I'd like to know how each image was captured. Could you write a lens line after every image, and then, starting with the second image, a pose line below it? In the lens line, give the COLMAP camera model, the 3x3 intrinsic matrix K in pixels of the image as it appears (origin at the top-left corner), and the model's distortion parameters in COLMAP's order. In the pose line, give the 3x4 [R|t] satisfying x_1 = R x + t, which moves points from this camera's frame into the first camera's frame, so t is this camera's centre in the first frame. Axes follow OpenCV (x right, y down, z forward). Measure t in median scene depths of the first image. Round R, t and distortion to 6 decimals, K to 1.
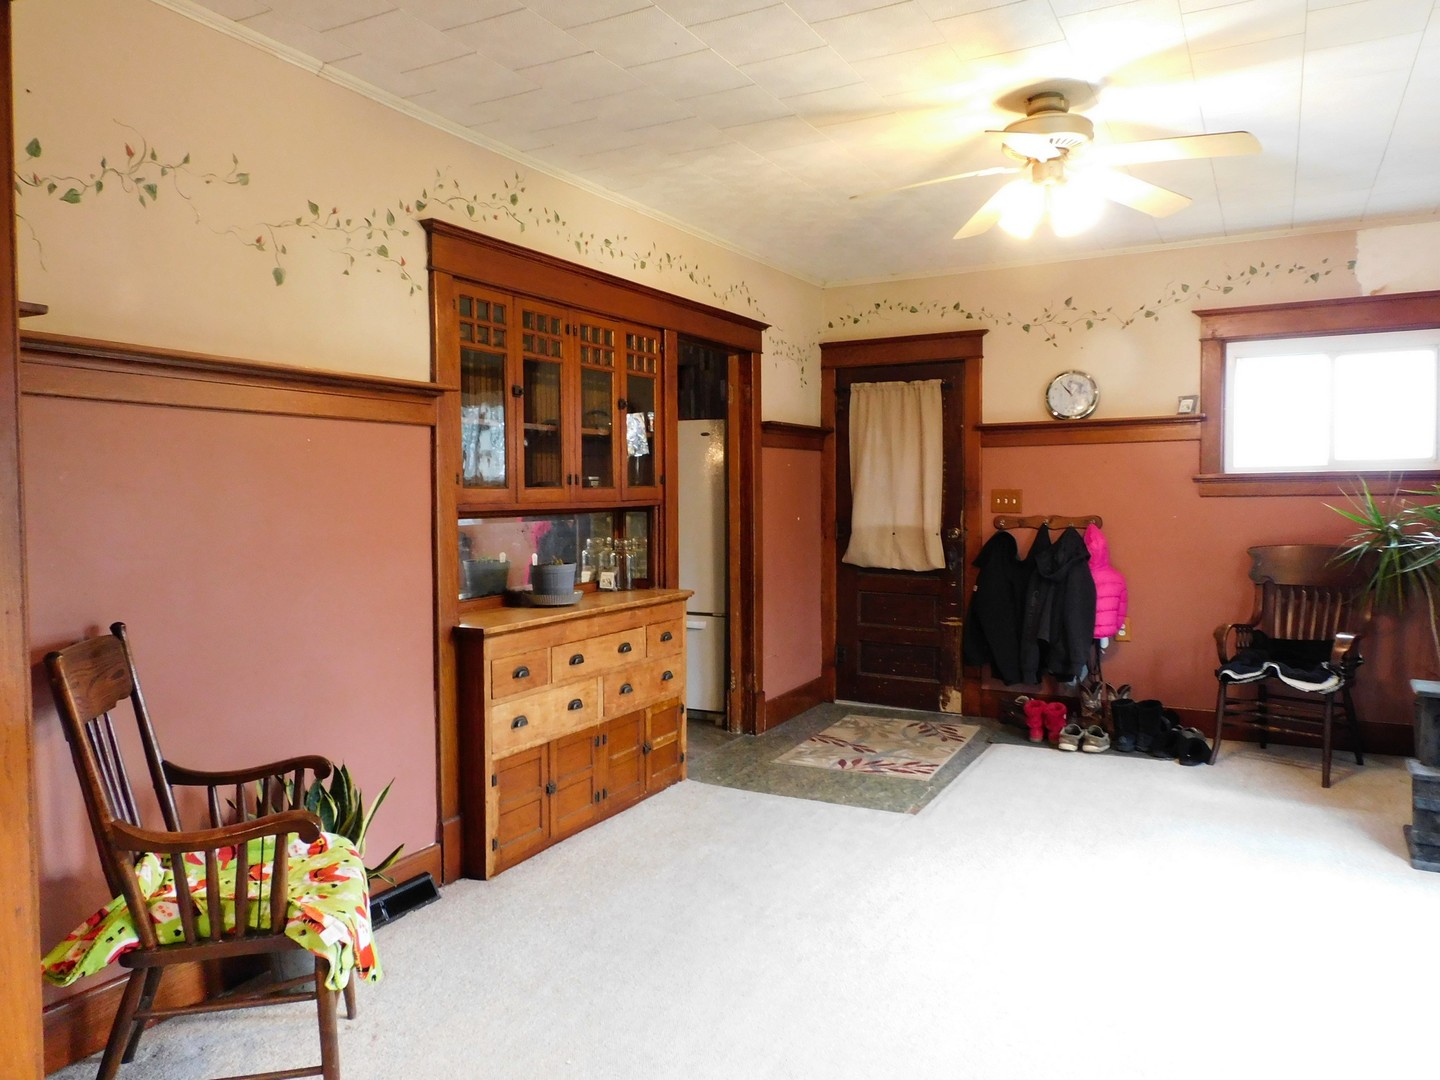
lens RADIAL K [[1017.9, 0, 722.5], [0, 1017.9, 534.4], [0, 0, 1]] dist [-0.007784, -0.002282]
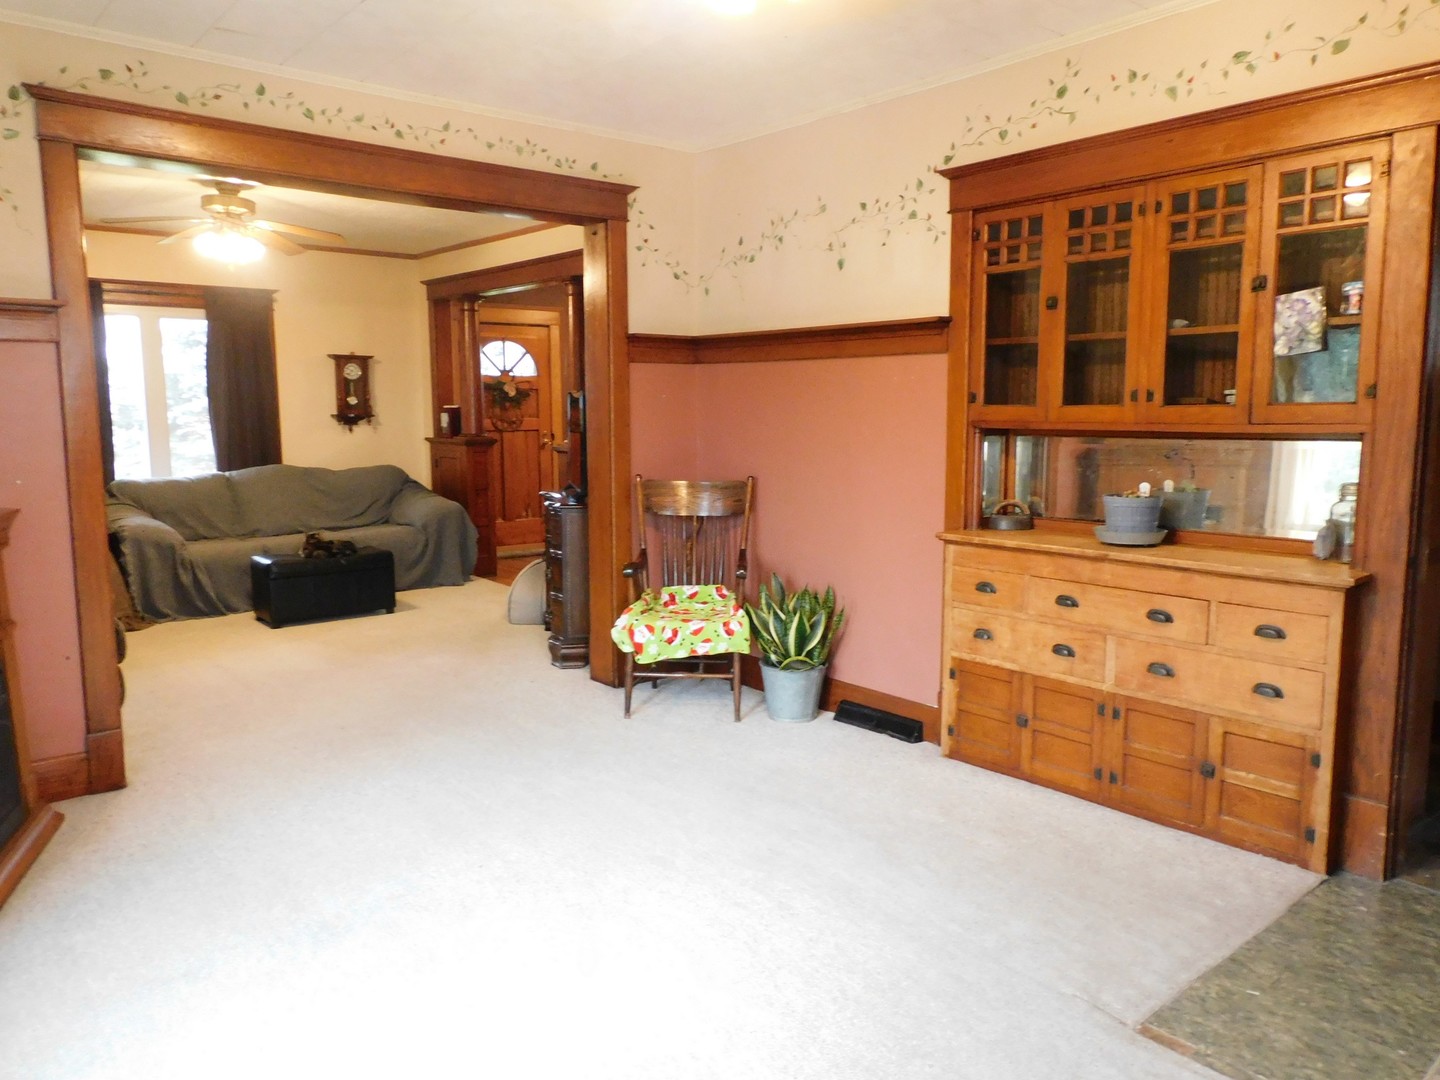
lens RADIAL K [[1017.9, 0, 754.1], [0, 1017.9, 545.5], [0, 0, 1]] dist [-0.007784, -0.002282]
pose [[-0.352544, 0.125028, -0.927405, 0.765024], [-0.042257, 0.987897, 0.149247, -0.045474], [0.934841, 0.091805, -0.342994, 1.041021]]
